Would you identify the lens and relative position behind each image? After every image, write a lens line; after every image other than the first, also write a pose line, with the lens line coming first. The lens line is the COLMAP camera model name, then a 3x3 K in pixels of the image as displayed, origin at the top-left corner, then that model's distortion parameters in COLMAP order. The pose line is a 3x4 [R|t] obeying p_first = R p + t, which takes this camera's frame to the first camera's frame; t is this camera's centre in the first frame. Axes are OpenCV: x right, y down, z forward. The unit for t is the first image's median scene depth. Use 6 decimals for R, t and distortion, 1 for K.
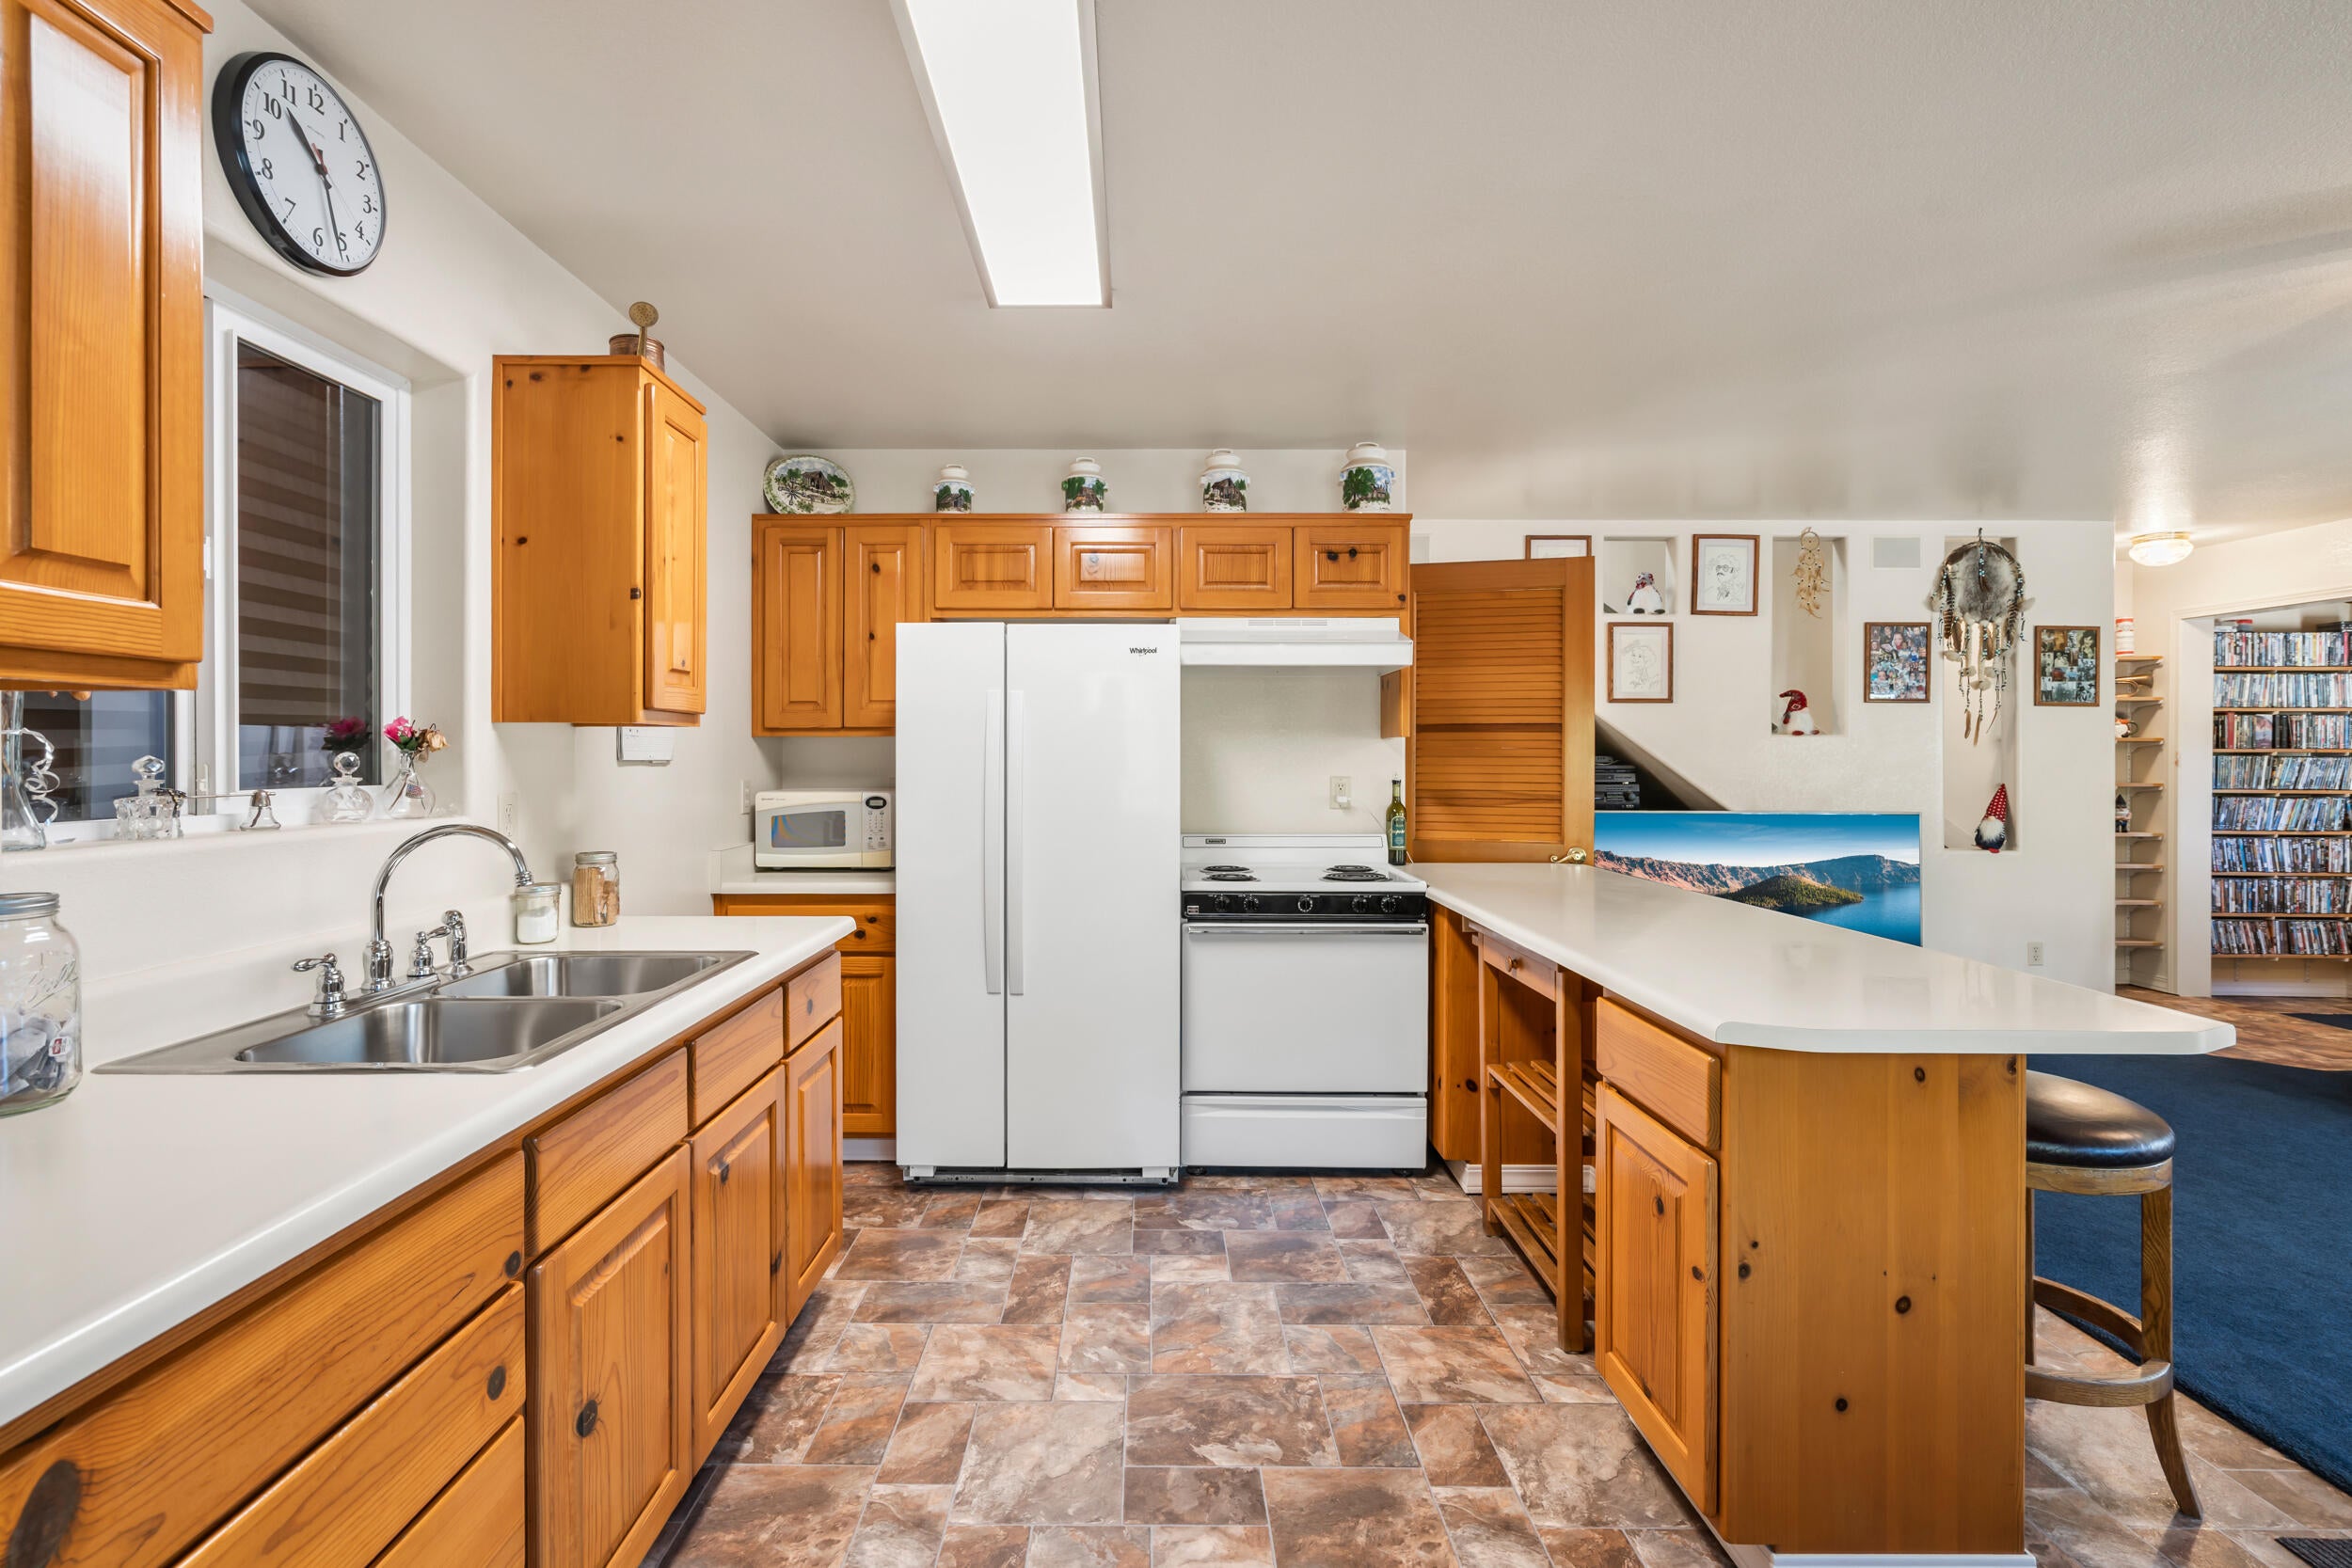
lens RADIAL K [[1069.5, 0, 1158.7], [0, 1069.5, 761.2], [0, 0, 1]] dist [0.000338, 0.000285]
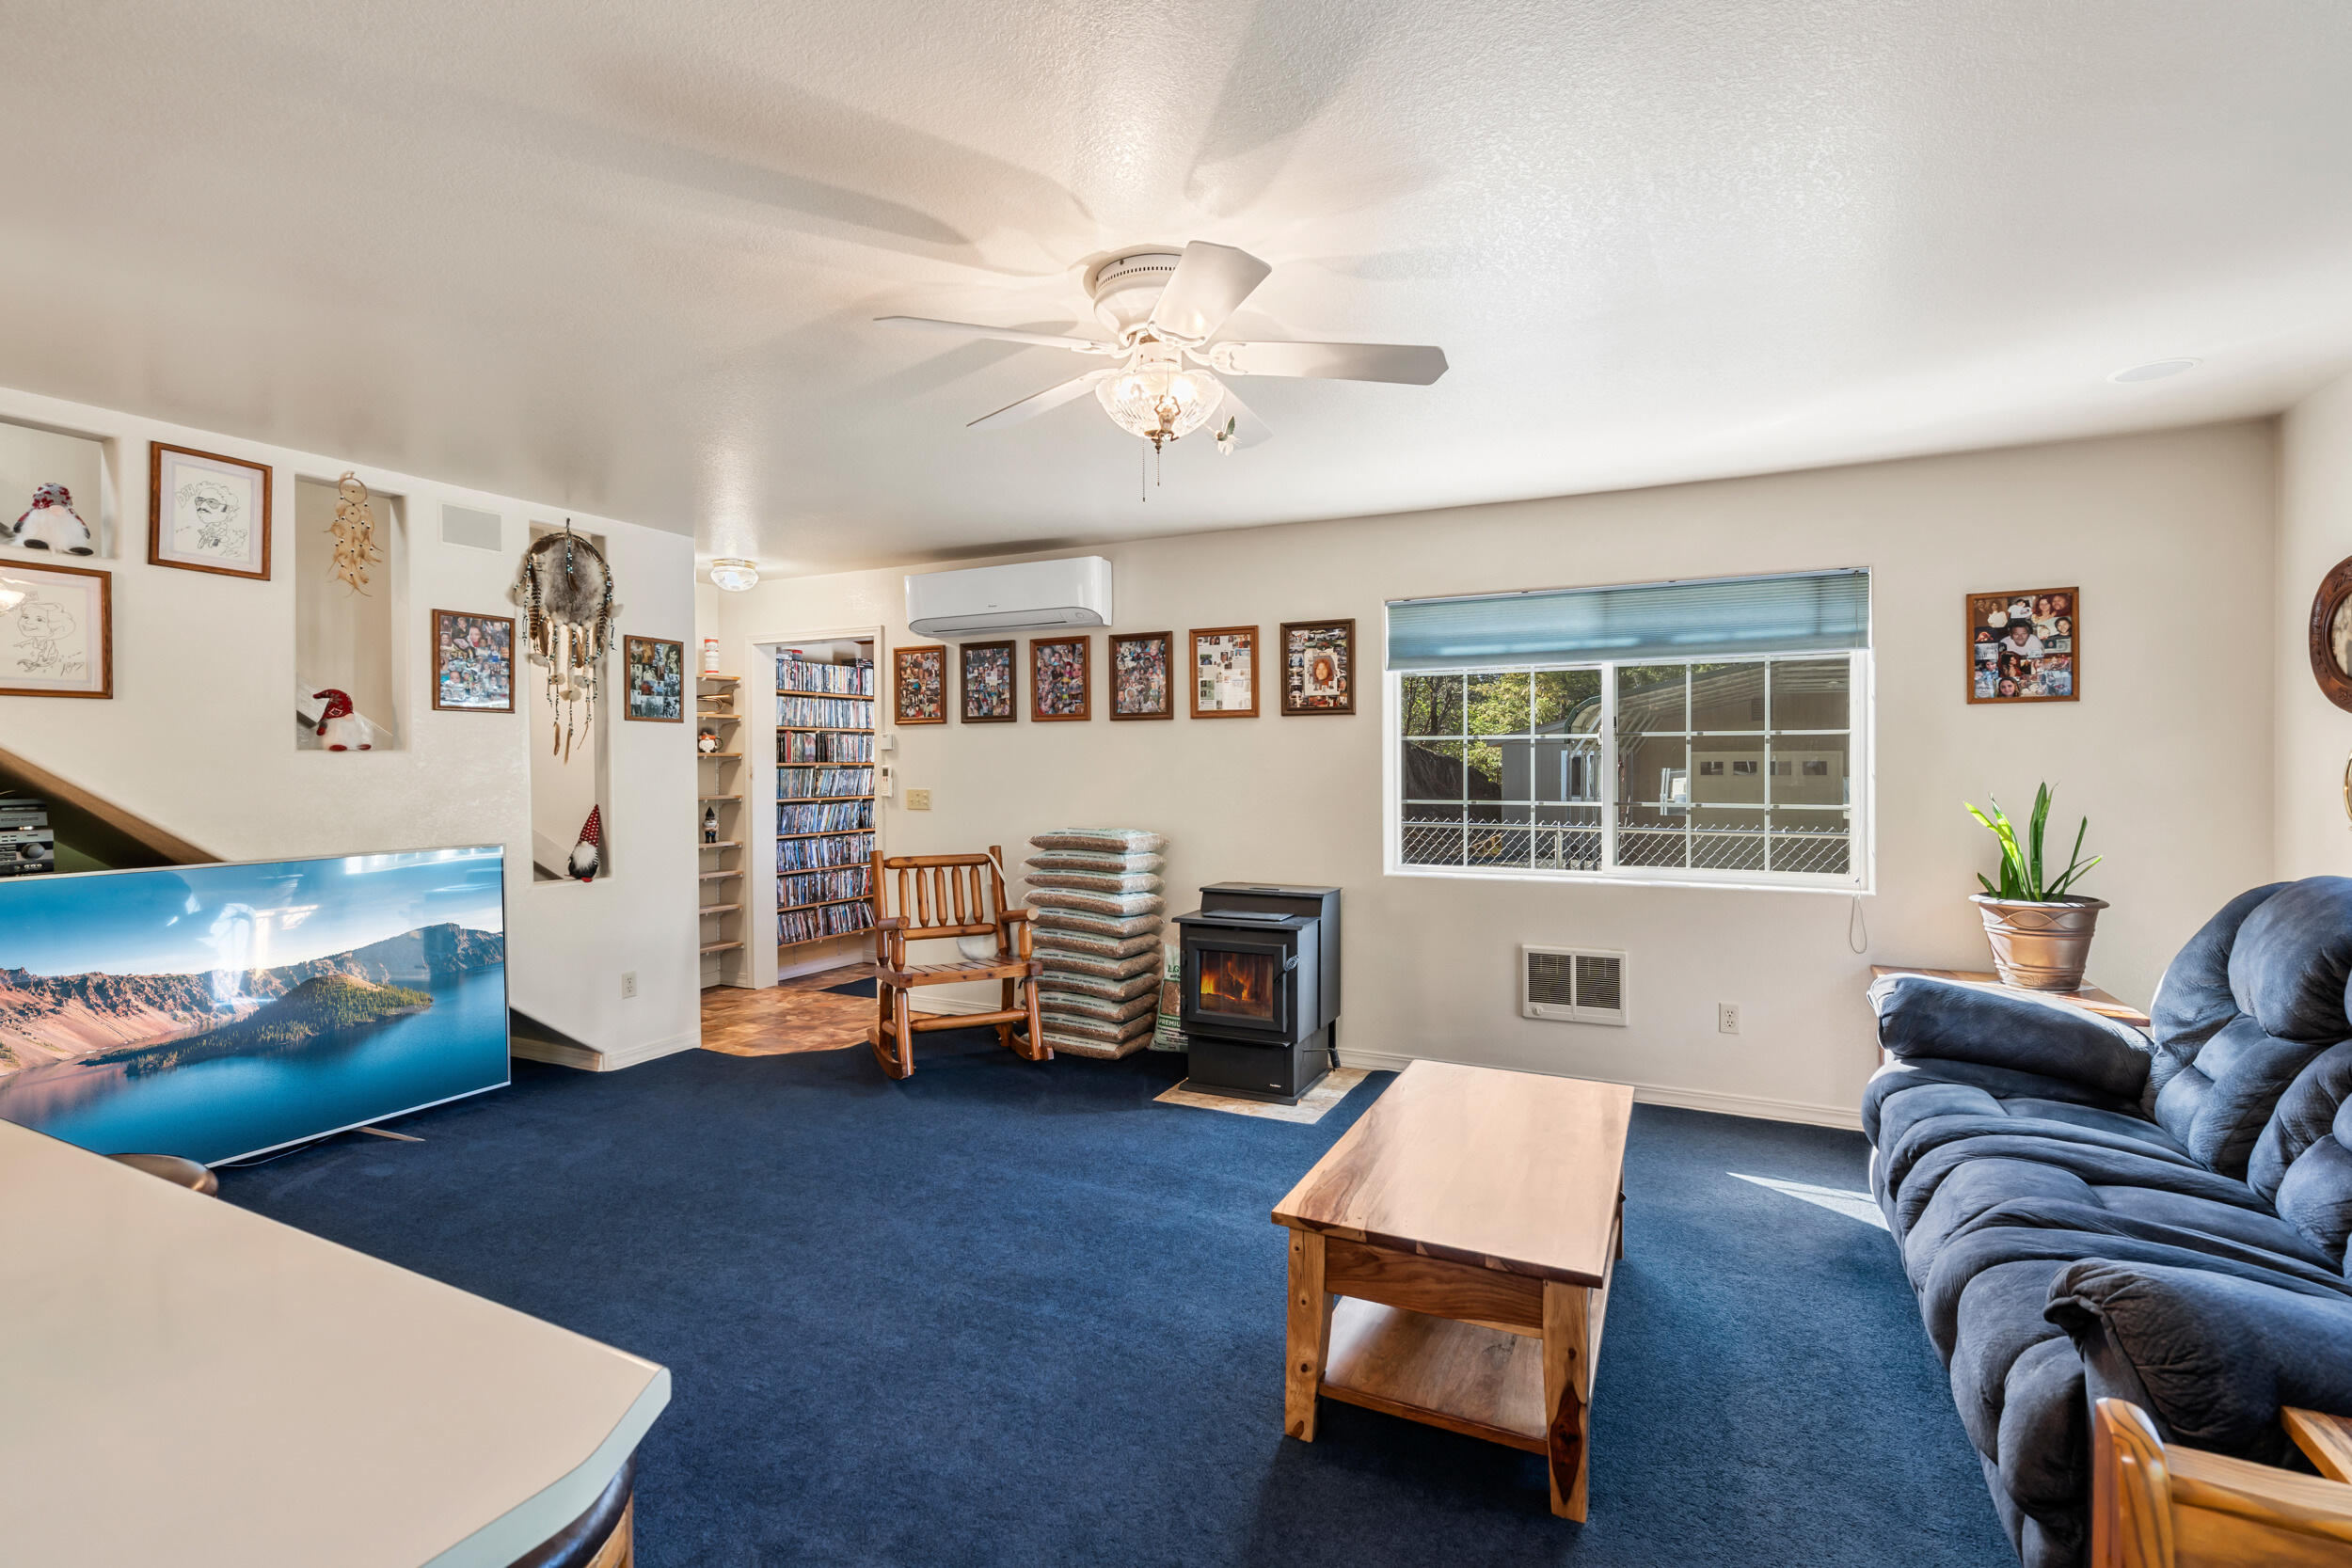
lens RADIAL K [[1069.5, 0, 1158.7], [0, 1069.5, 761.2], [0, 0, 1]] dist [0.000338, 0.000285]
pose [[0.449367, -0.005469, 0.893331, 0.193300], [0.009748, 0.999952, 0.001218, -0.012719], [-0.893294, 0.008161, 0.449398, 0.164437]]
